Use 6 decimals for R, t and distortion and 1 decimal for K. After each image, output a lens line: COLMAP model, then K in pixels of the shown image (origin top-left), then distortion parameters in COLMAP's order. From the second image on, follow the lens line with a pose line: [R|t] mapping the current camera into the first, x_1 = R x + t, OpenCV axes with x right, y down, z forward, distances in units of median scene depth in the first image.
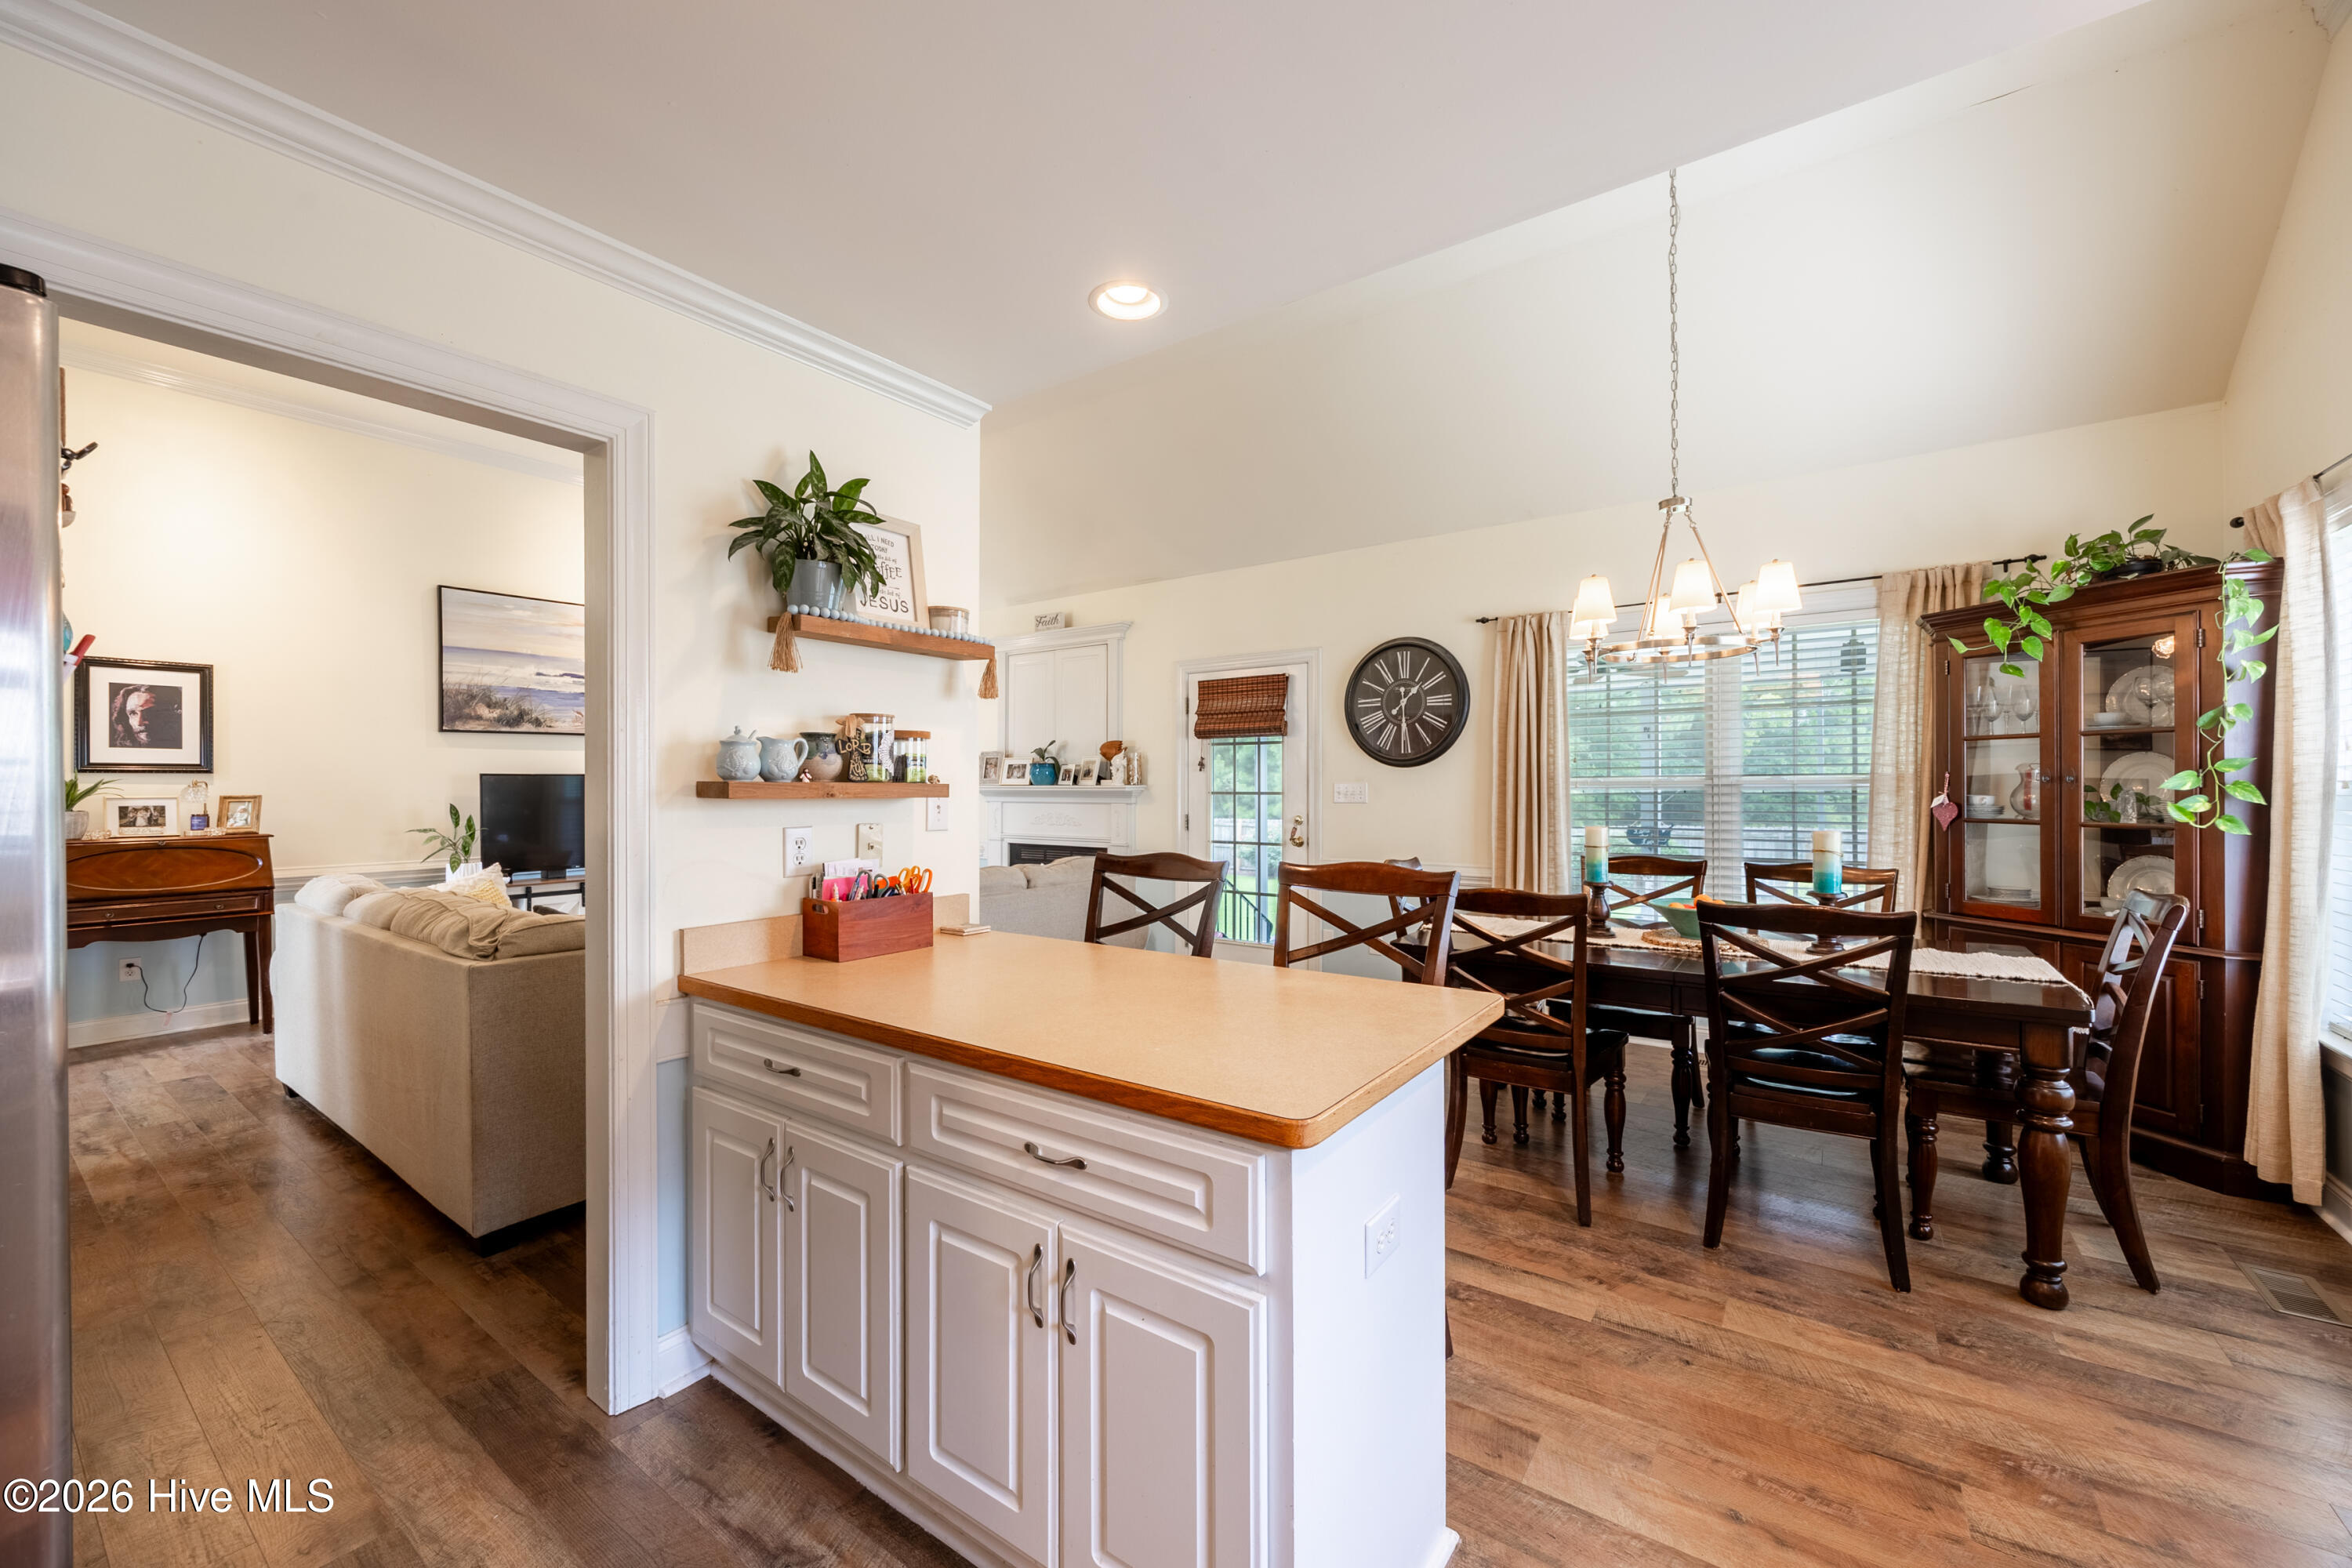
lens RADIAL K [[920.6, 0, 1168.9], [0, 920.6, 787.8], [0, 0, 1]] dist [-0.000437, 0.000187]
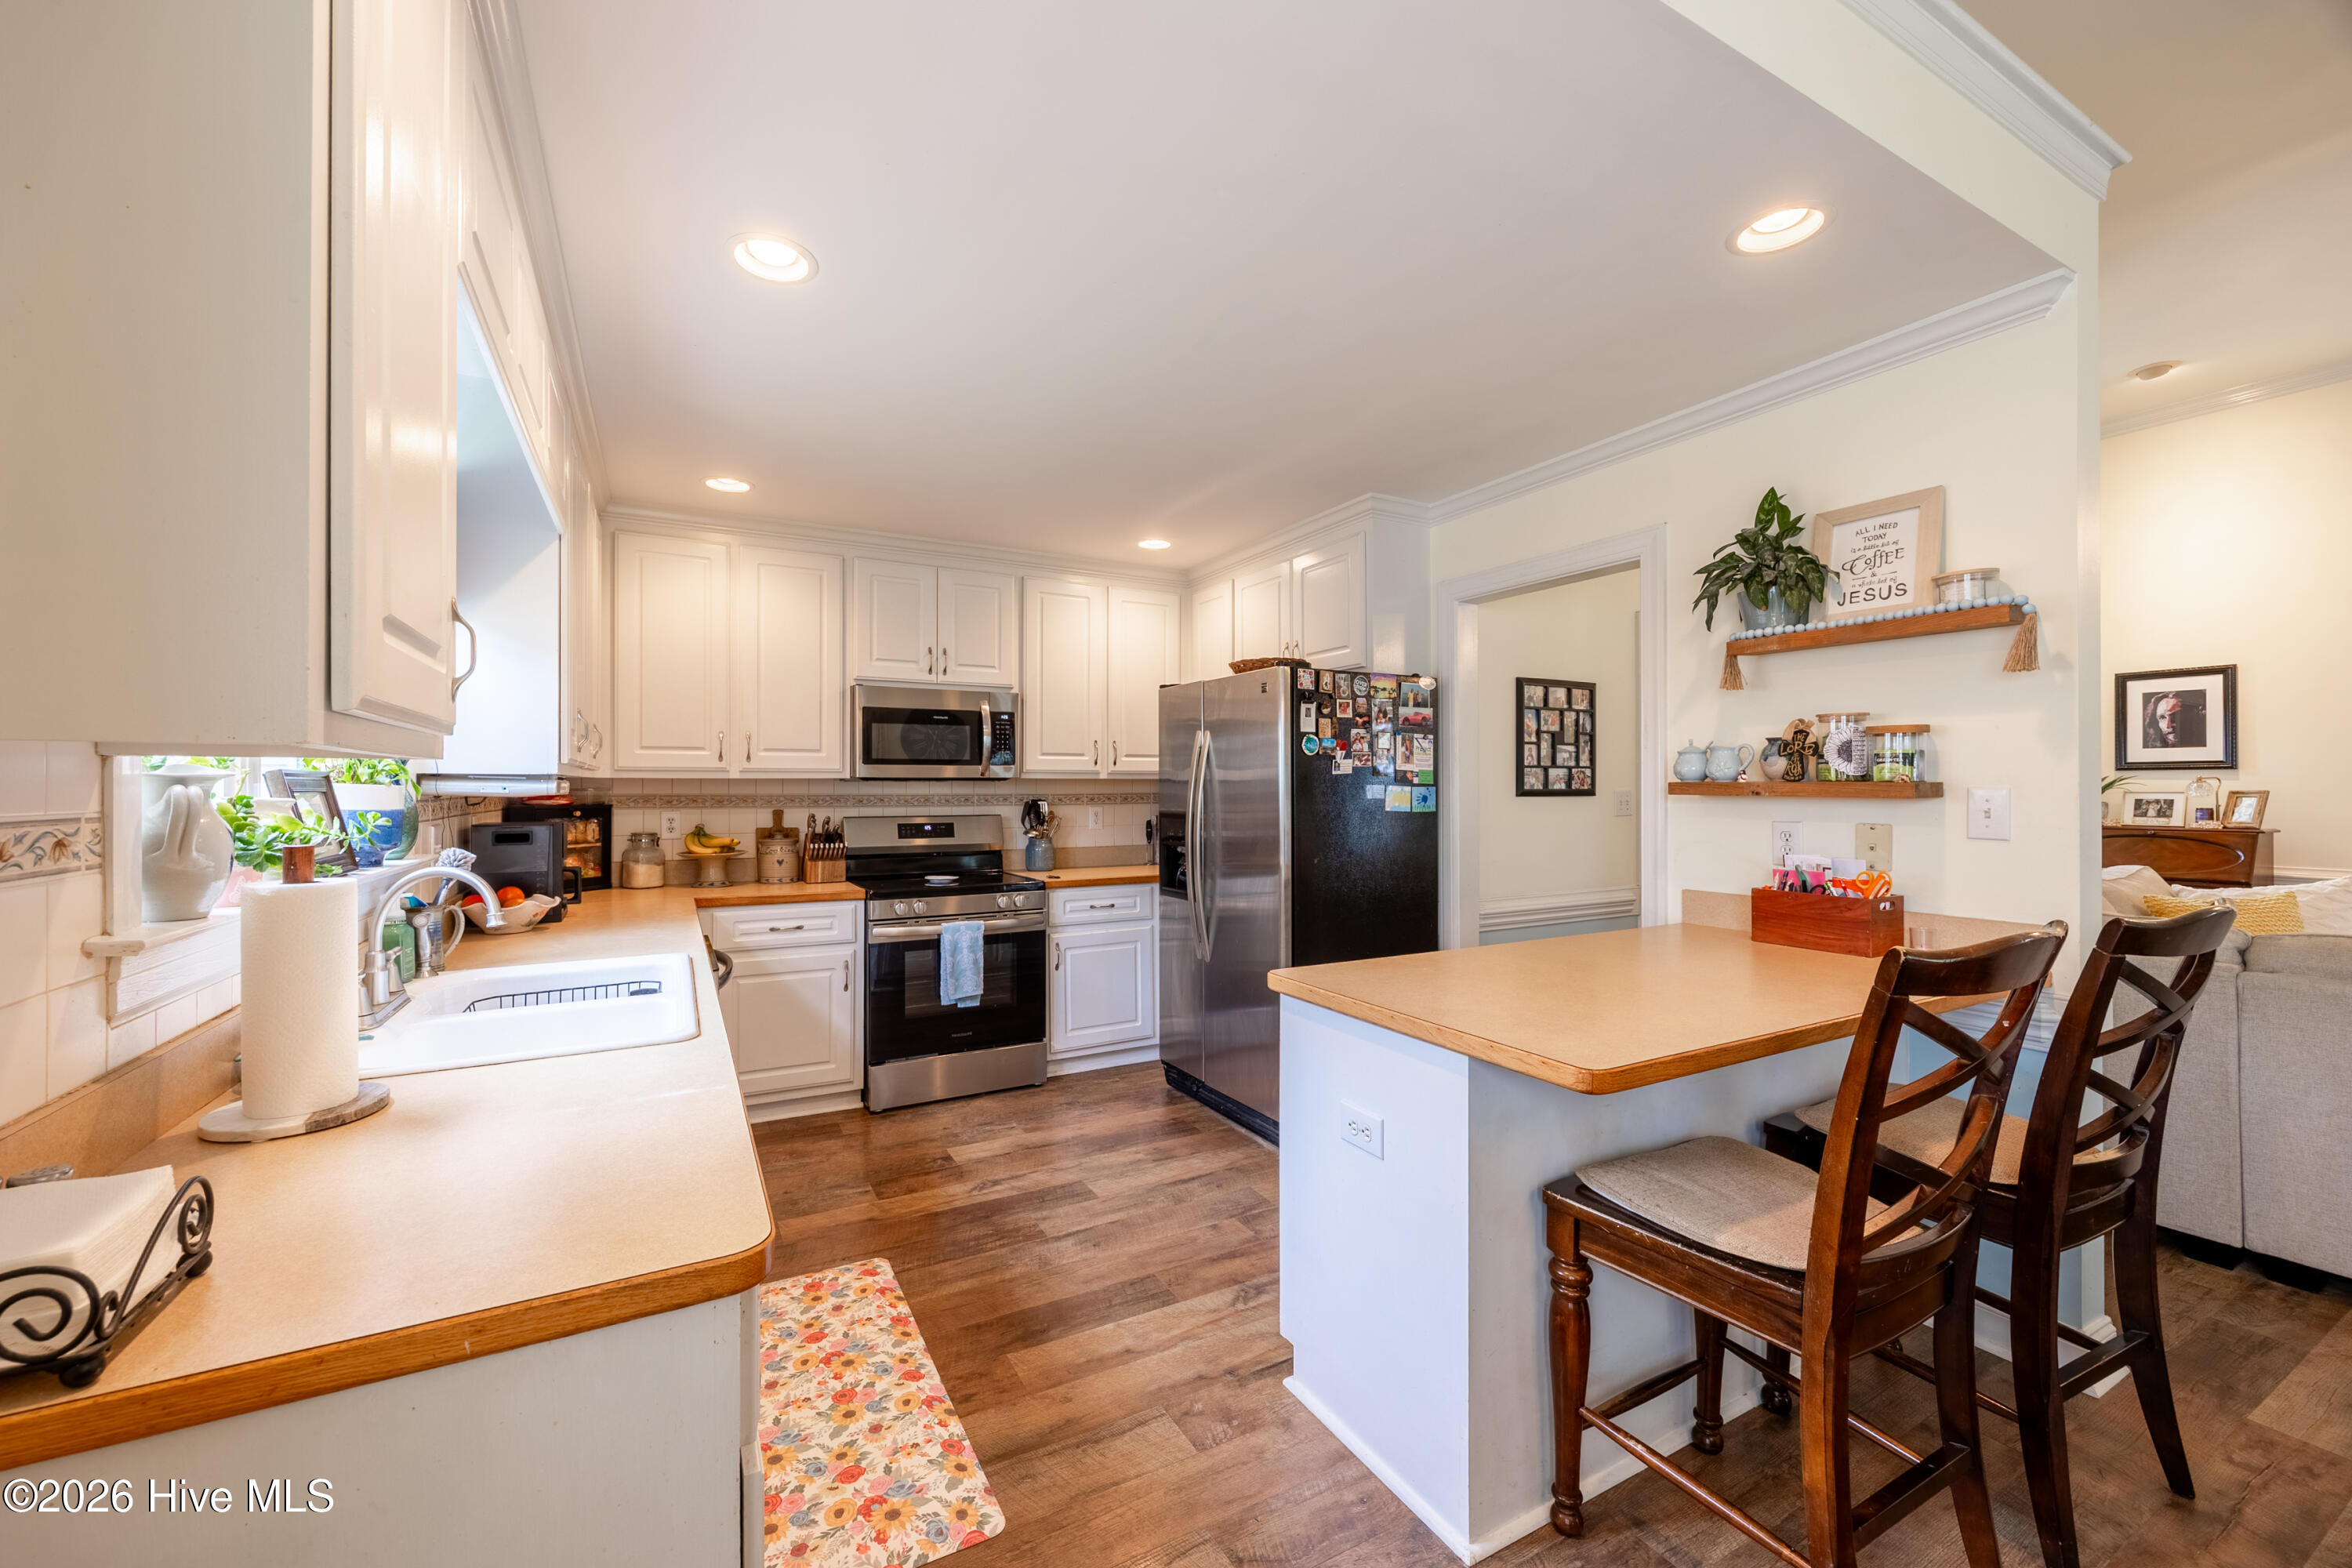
lens RADIAL K [[908.5, 0, 1158.3], [0, 908.5, 781.1], [0, 0, 1]] dist [0.002057, 0.000131]
pose [[-0.436785, -0.000427, -0.899566, 0.577034], [0.002290, 0.999996, -0.001587, -0.004312], [0.899563, -0.002753, -0.436782, 0.492432]]
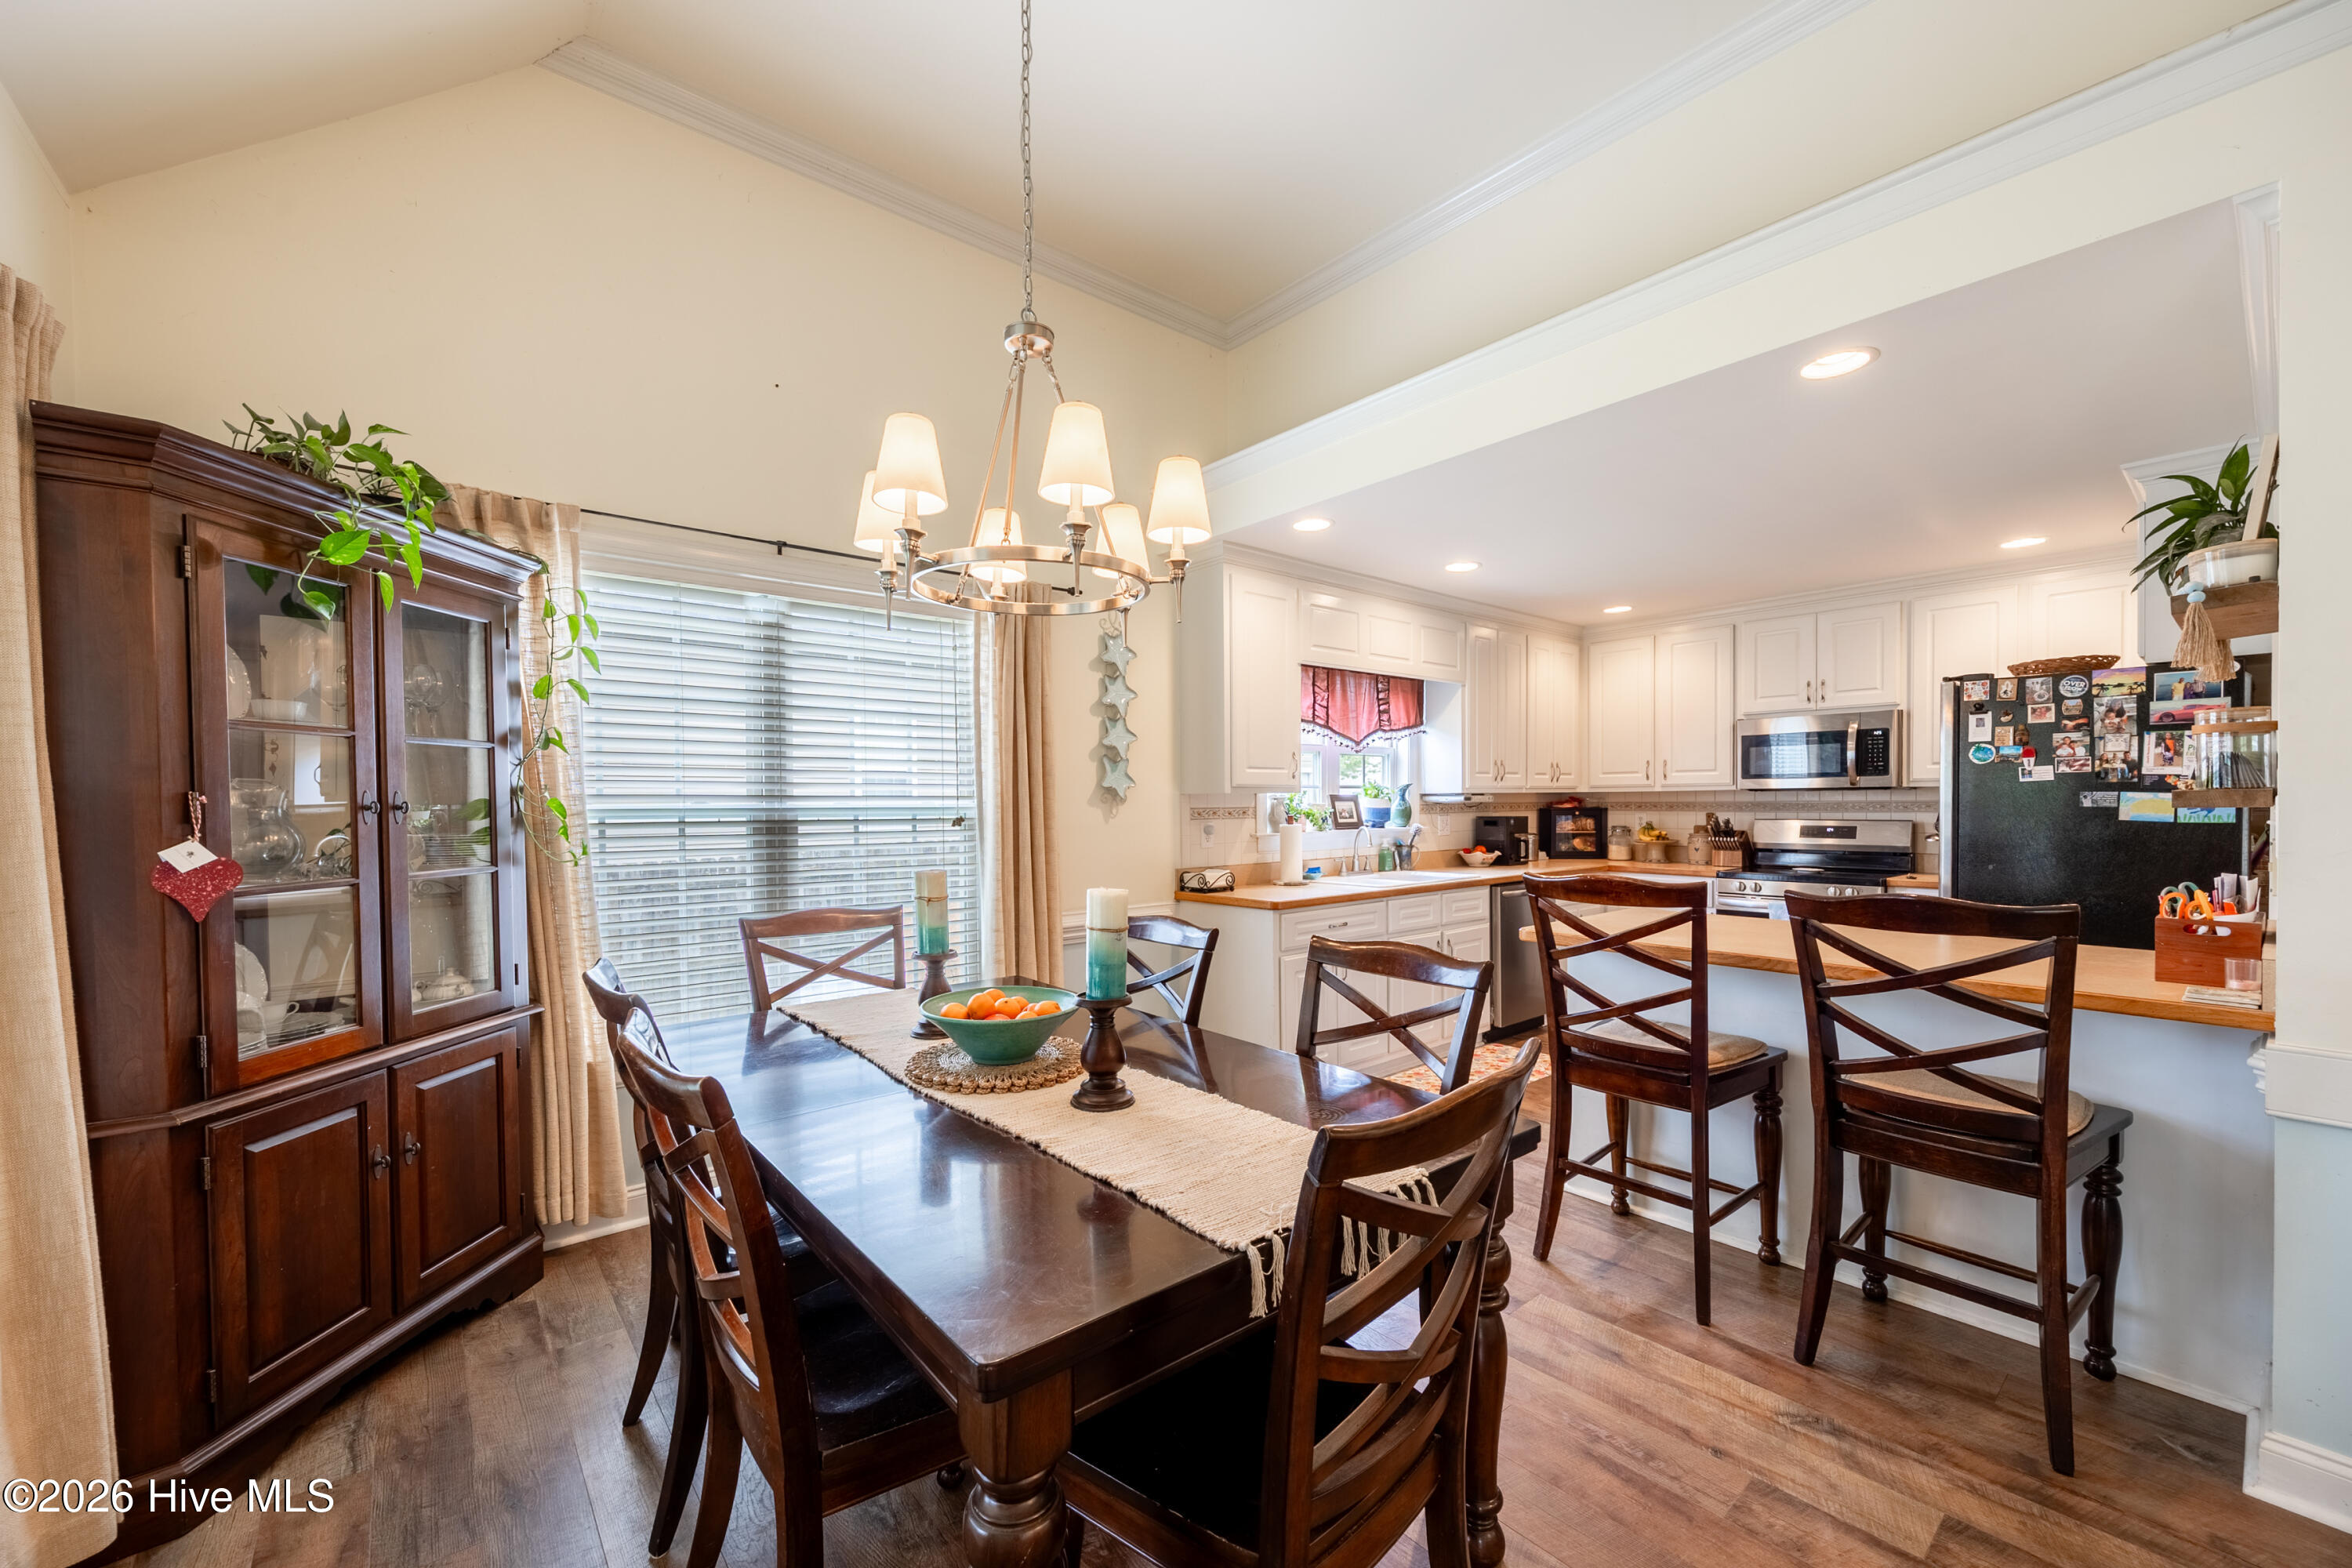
lens RADIAL K [[927.2, 0, 1170.9], [0, 927.2, 822.0], [0, 0, 1]] dist [0.000268, -0.000099]
pose [[-0.967823, 0.008860, 0.251474, 0.271085], [0.014936, 0.999641, 0.022266, -0.005332], [-0.251186, 0.025306, -0.967608, 1.346457]]
